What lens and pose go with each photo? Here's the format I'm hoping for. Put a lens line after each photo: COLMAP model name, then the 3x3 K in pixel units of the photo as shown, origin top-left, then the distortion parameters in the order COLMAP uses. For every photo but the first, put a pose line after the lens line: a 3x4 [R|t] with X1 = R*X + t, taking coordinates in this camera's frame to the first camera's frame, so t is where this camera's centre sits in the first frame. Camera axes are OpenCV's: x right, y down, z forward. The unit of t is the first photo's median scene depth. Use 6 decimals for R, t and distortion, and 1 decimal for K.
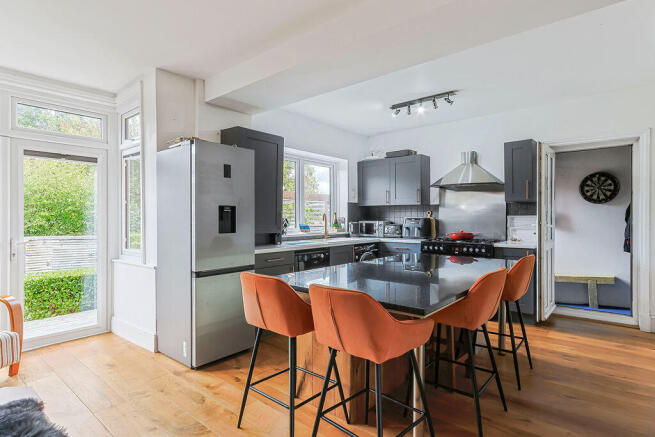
lens RADIAL K [[349.3, 0, 327.7], [0, 349.3, 222.9], [0, 0, 1]] dist [0.003046, 0.000607]
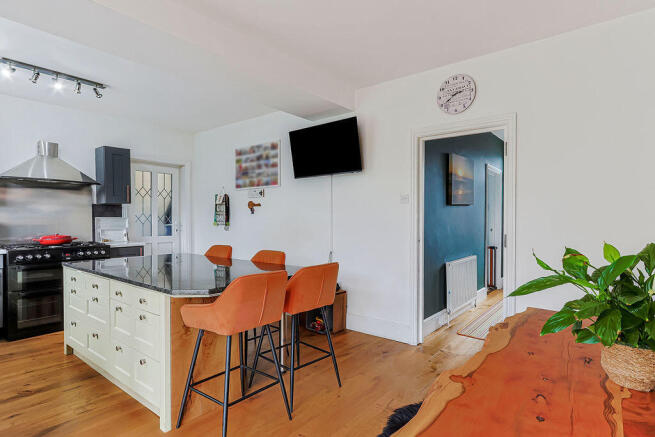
lens RADIAL K [[349.3, 0, 327.7], [0, 349.3, 222.9], [0, 0, 1]] dist [0.003046, 0.000607]
pose [[-0.032555, -0.009572, 0.999424, -0.493134], [0.008939, 0.999911, 0.009867, -0.007540], [-0.999430, 0.009255, -0.032466, 0.351735]]
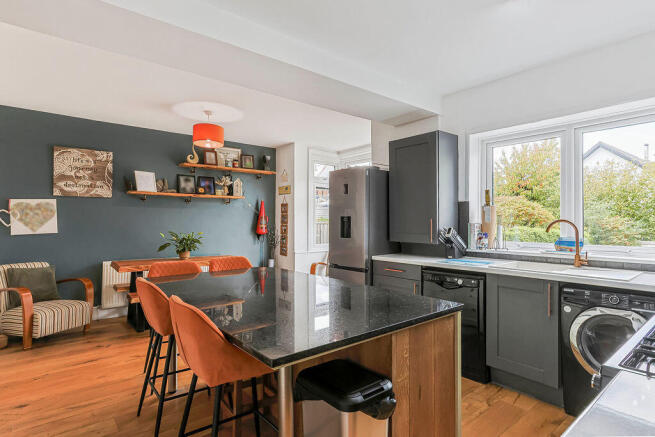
lens RADIAL K [[343.9, 0, 340.3], [0, 343.9, 217.5], [0, 0, 1]] dist [0.003808, 0.001613]
pose [[-0.163985, -0.009362, -0.986418, 0.619347], [-0.012809, 0.999891, -0.007360, -0.023157], [0.986380, 0.011428, -0.164087, 0.775844]]
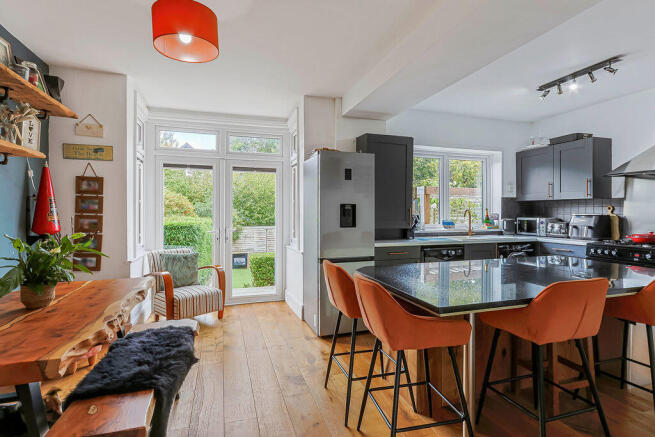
lens RADIAL K [[343.9, 0, 340.3], [0, 343.9, 217.5], [0, 0, 1]] dist [0.003808, 0.001613]
pose [[0.860320, 0.009801, -0.509660, 0.181097], [-0.009673, 0.999949, 0.002902, -0.004819], [0.509662, 0.002433, 0.860371, -0.001536]]
